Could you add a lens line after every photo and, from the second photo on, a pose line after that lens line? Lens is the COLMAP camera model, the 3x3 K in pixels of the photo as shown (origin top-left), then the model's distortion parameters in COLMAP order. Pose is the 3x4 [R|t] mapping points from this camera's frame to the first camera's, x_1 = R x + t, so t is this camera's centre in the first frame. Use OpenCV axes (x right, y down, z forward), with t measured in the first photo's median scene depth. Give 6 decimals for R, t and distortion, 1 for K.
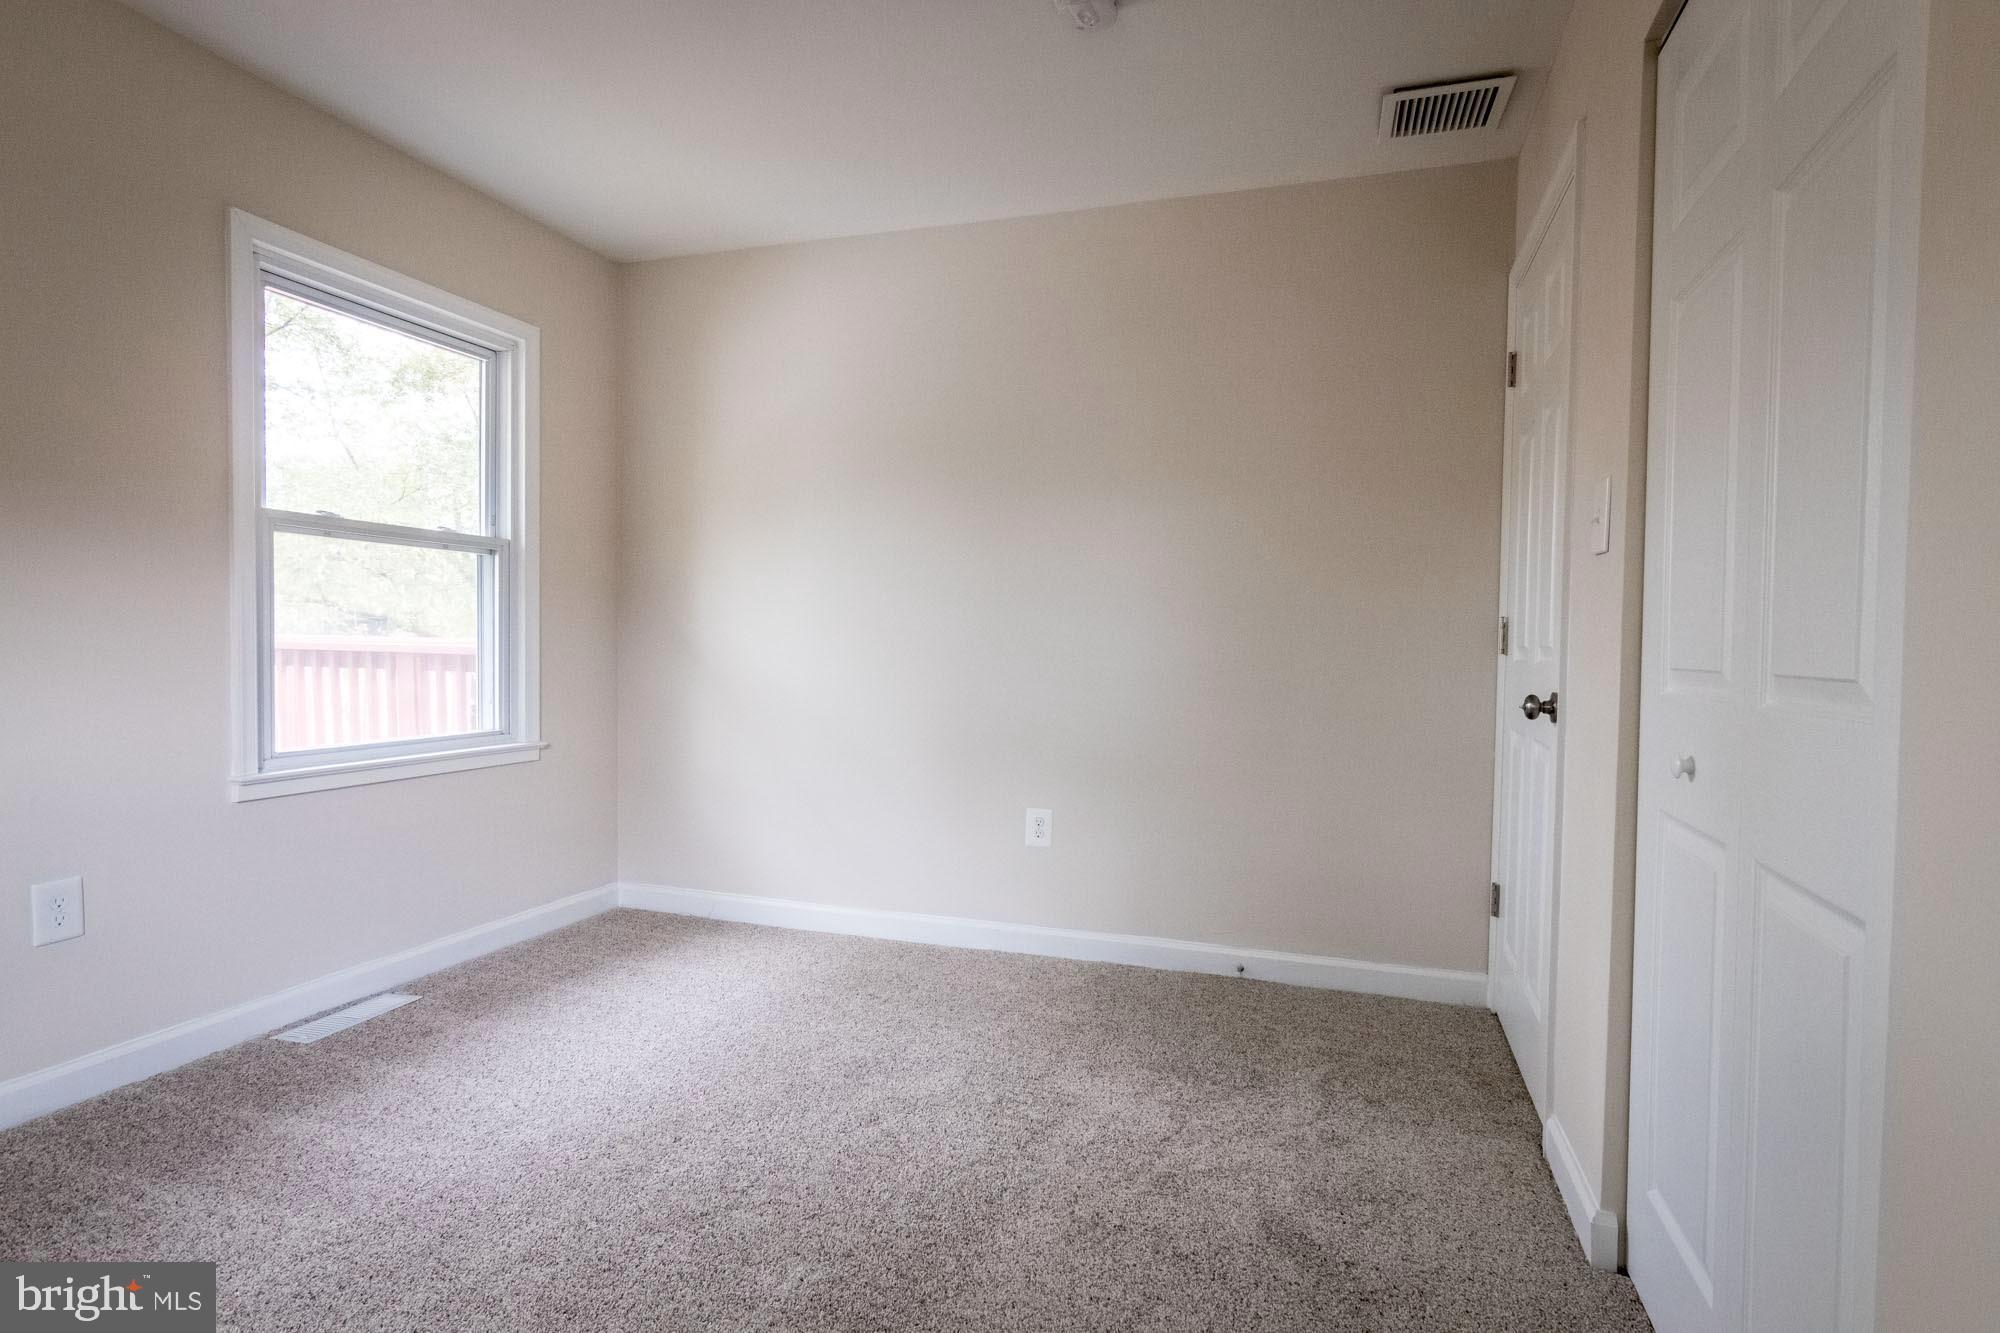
lens RADIAL K [[1018.1, 0, 1005.4], [0, 1018.1, 662.3], [0, 0, 1]] dist [-0.002113, 0.003953]
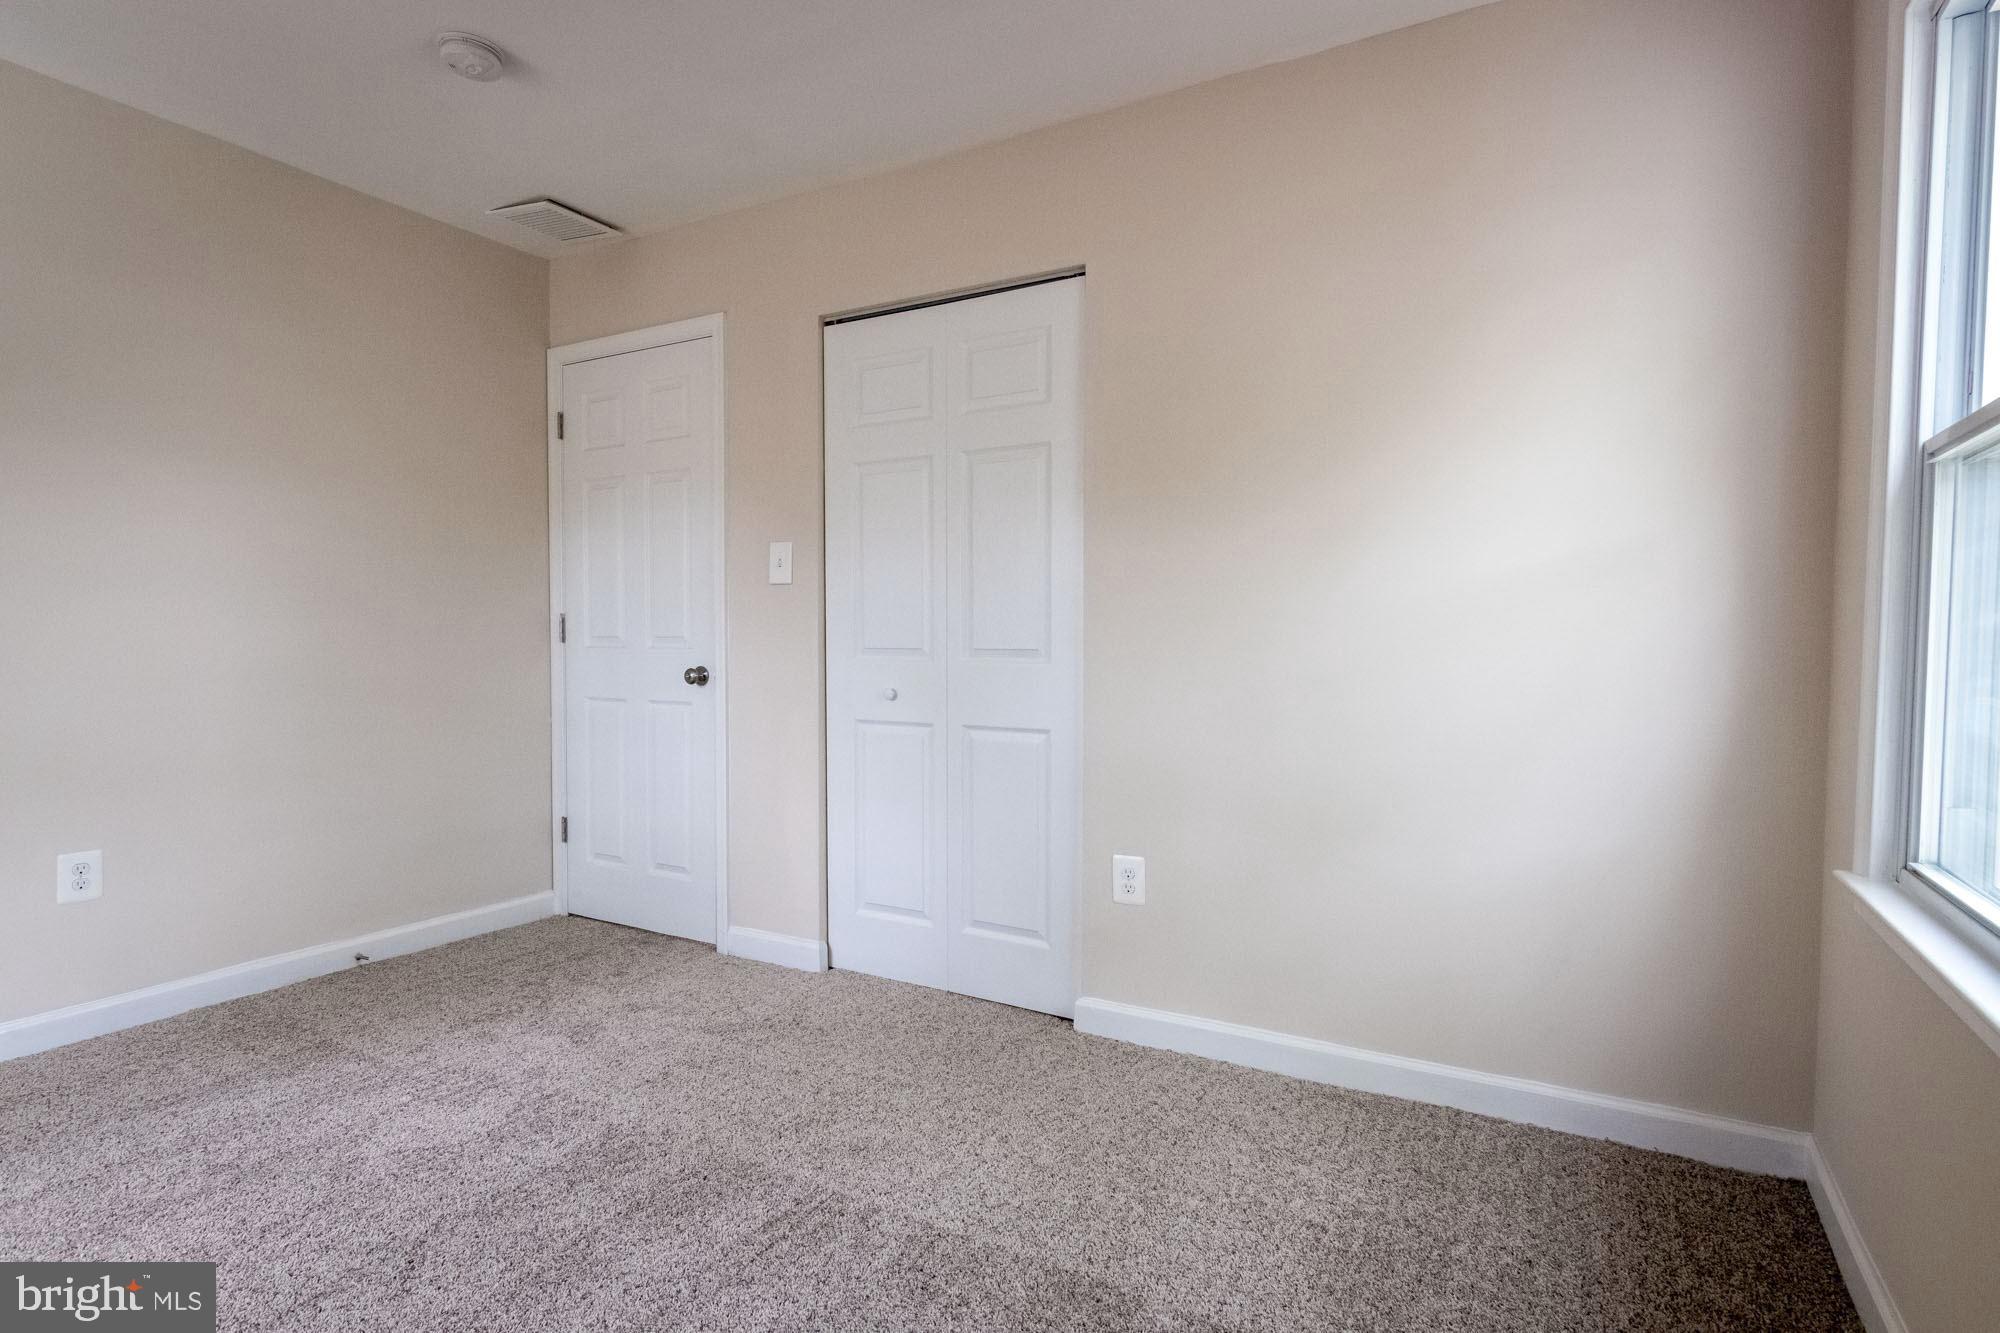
lens RADIAL K [[1018.1, 0, 1001.6], [0, 1018.1, 668.8], [0, 0, 1]] dist [-0.002113, 0.003953]
pose [[0.200391, -0.042214, 0.978806, -0.627026], [0.020049, 0.999039, 0.038982, -0.013010], [-0.979511, 0.011812, 0.201045, 0.165307]]
